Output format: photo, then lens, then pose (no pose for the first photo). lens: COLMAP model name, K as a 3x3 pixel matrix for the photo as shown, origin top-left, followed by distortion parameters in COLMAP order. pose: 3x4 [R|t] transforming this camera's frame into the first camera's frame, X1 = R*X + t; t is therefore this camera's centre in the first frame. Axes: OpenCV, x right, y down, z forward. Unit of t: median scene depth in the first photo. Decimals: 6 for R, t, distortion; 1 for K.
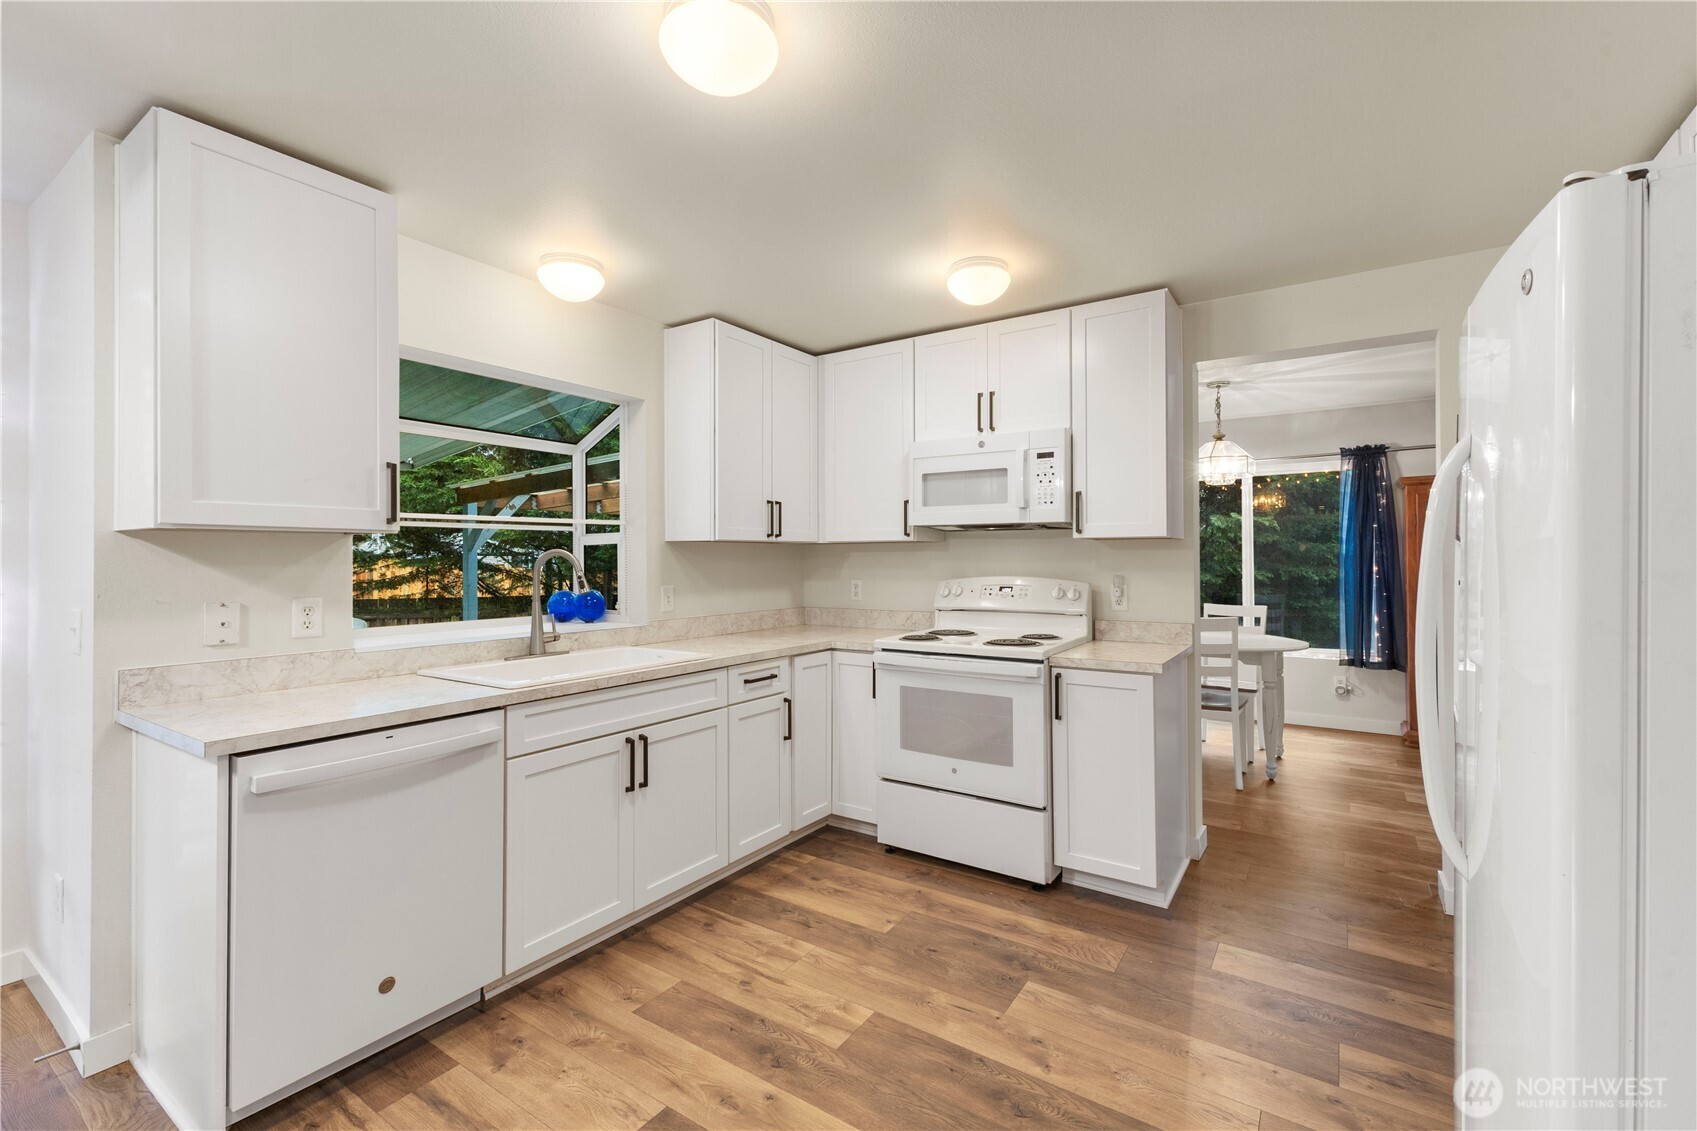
lens RADIAL K [[735.9, 0, 851.4], [0, 735.9, 559.1], [0, 0, 1]] dist [0.005015, -0.000372]
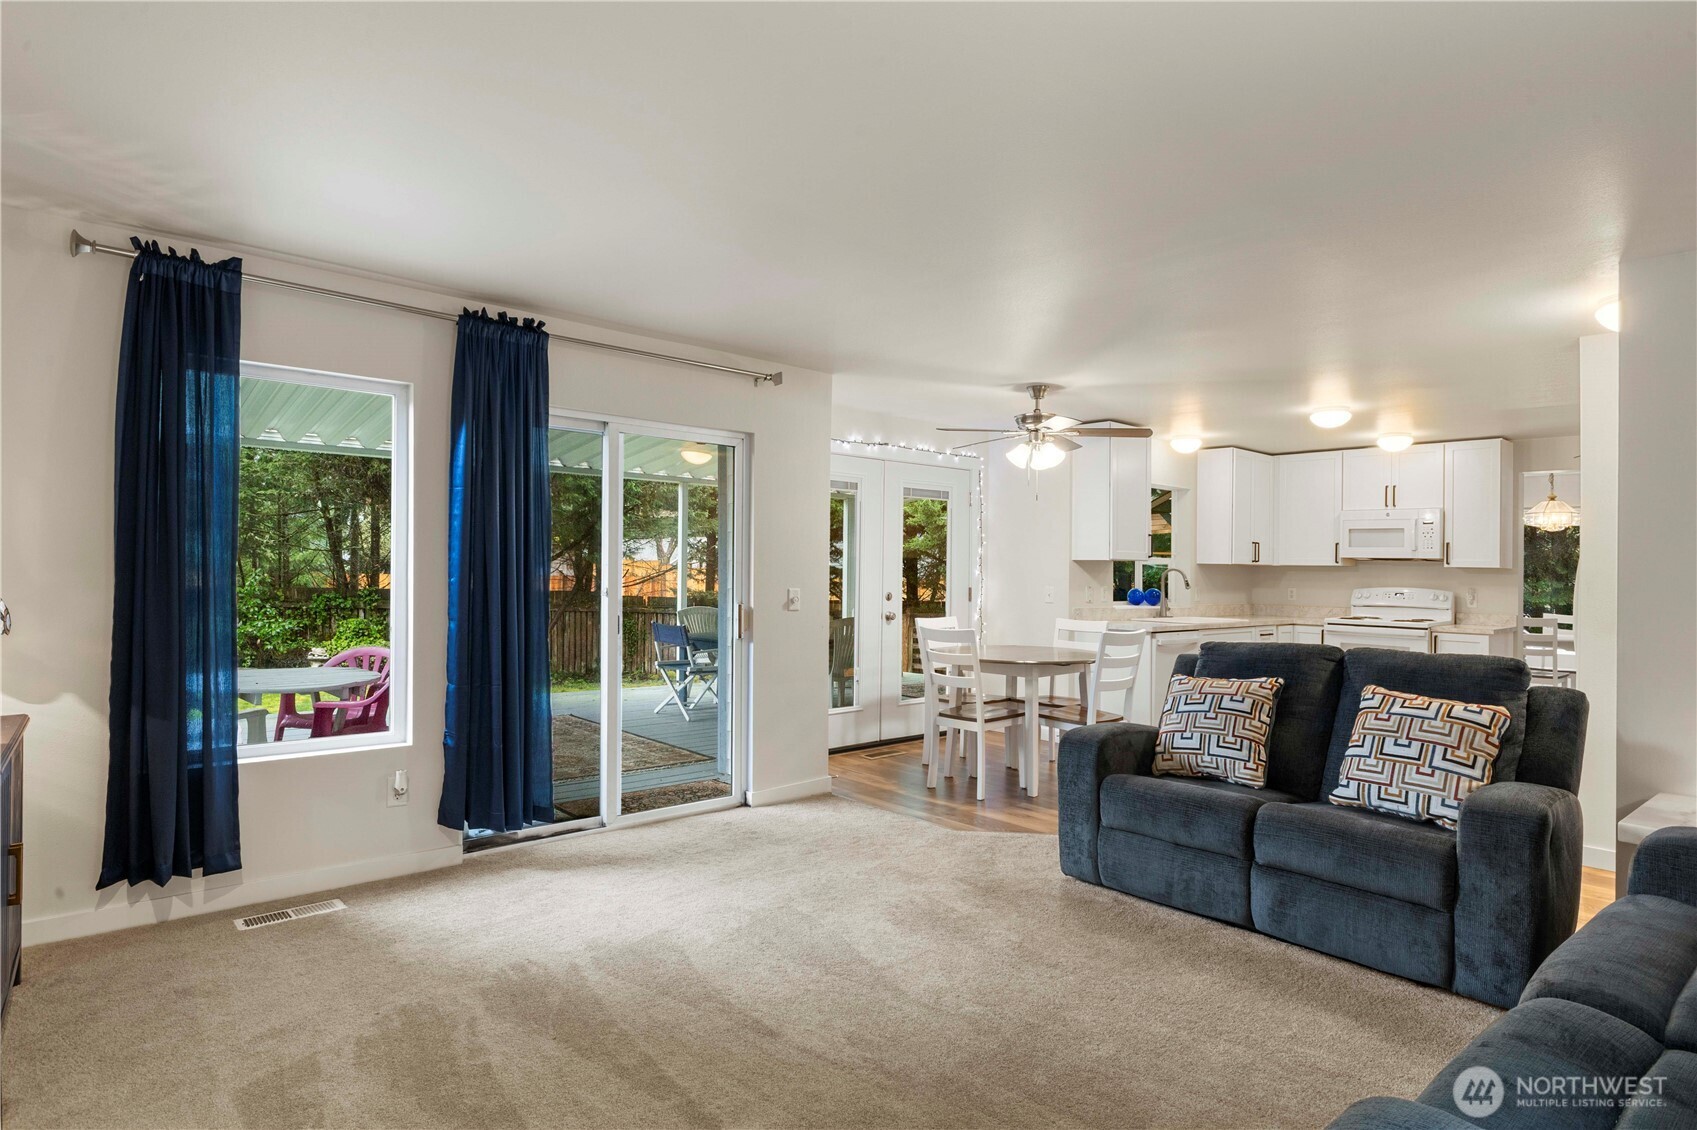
lens RADIAL K [[920.3, 0, 848.5], [0, 920.3, 560.9], [0, 0, 1]] dist [-0.000436, -0.000464]
pose [[0.967598, 0.018188, -0.251839, -0.636201], [-0.020979, 0.999745, -0.008401, 0.008236], [0.251622, 0.013412, 0.967733, -1.818412]]
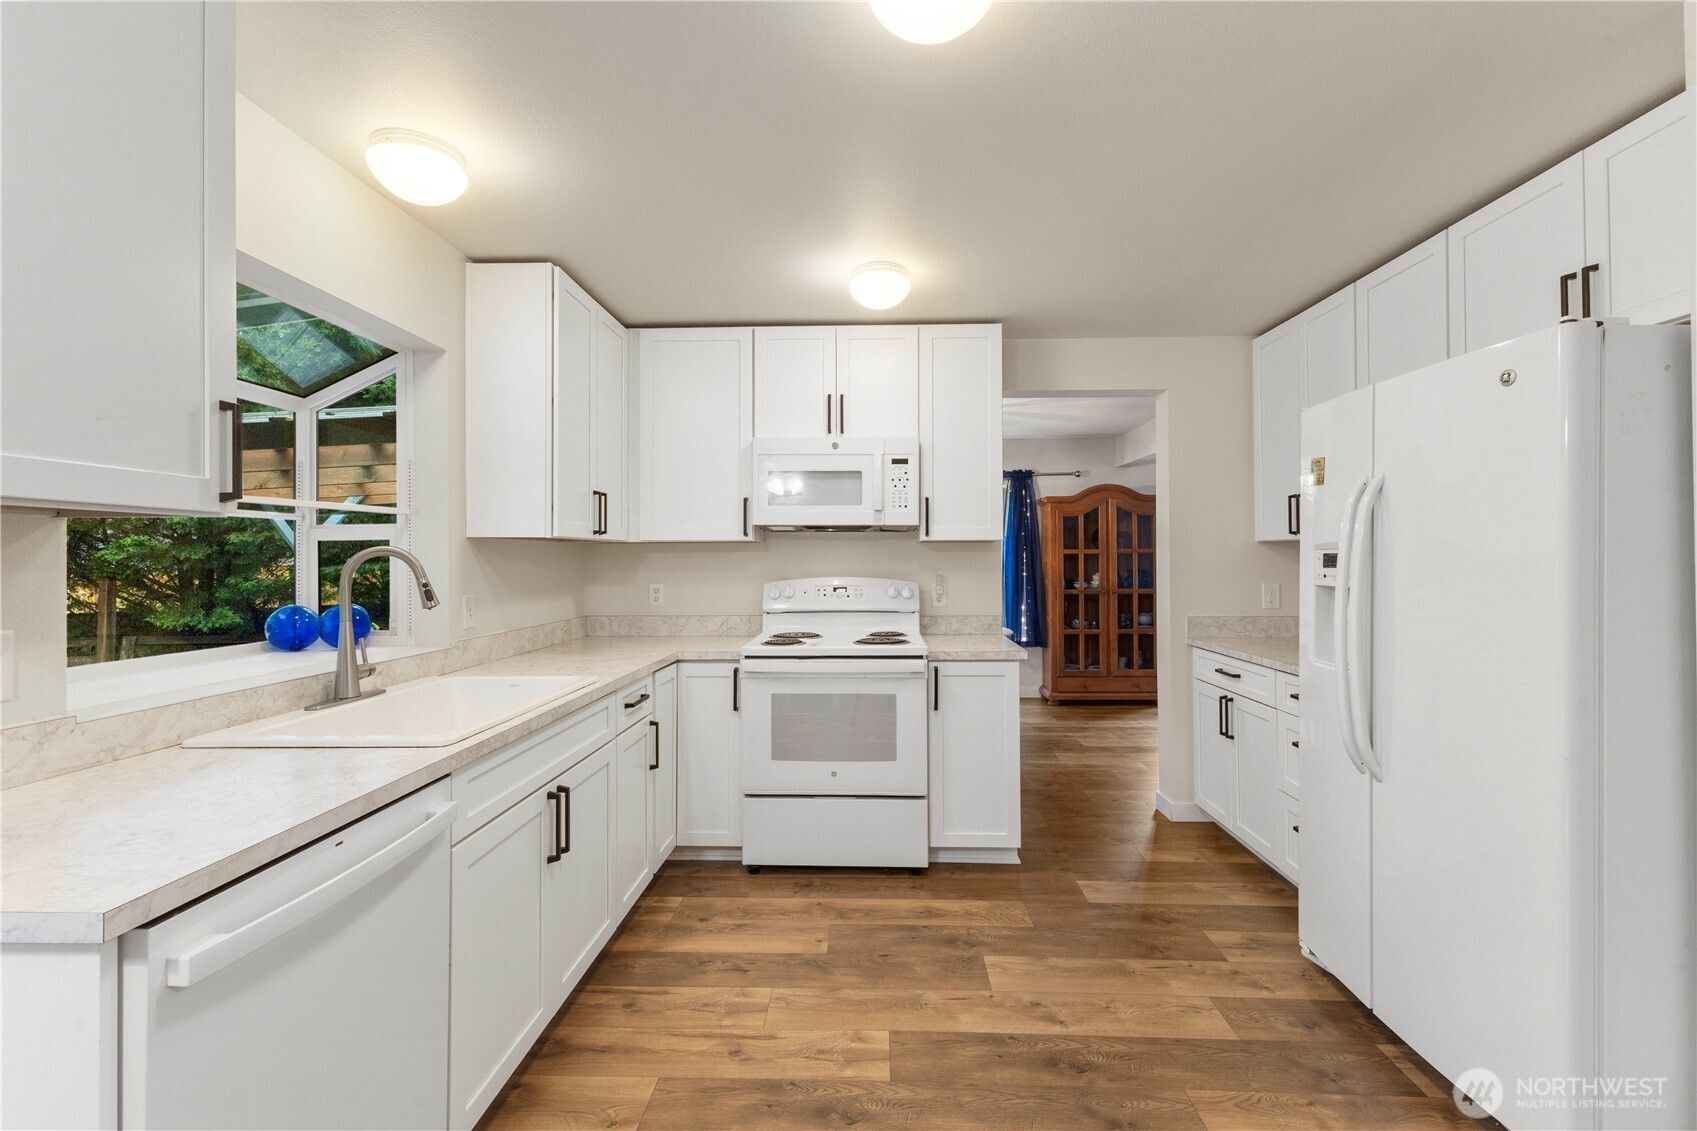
lens RADIAL K [[735.9, 0, 855.5], [0, 735.9, 558.3], [0, 0, 1]] dist [0.005015, -0.000372]
pose [[0.847435, 0.000467, 0.530900, -0.386175], [0.001895, 0.999991, -0.003904, 0.001865], [-0.530896, 0.004315, 0.847426, 0.155667]]
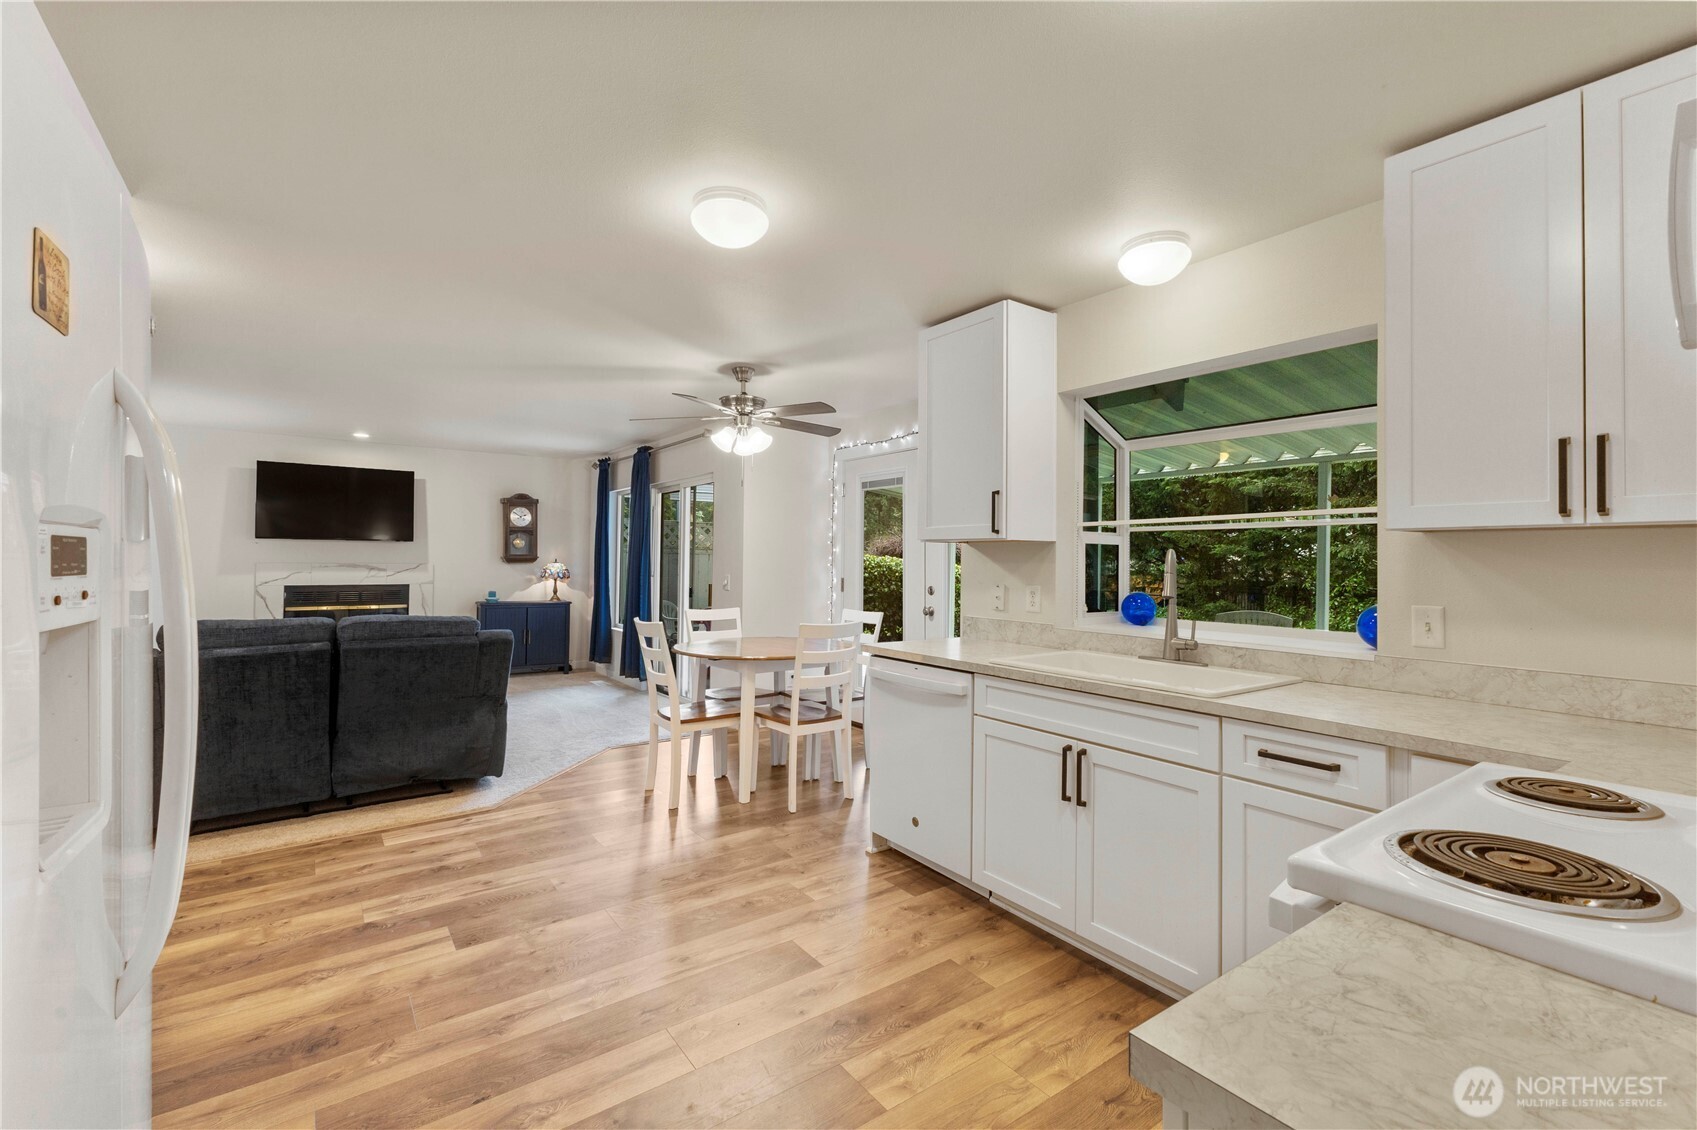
lens RADIAL K [[735.9, 0, 839.3], [0, 735.9, 560.5], [0, 0, 1]] dist [0.005015, -0.000372]
pose [[-0.358067, 0.001400, -0.933695, 0.611860], [-0.008762, 0.999950, 0.004859, -0.000030], [0.933655, 0.009920, -0.358037, 0.928863]]
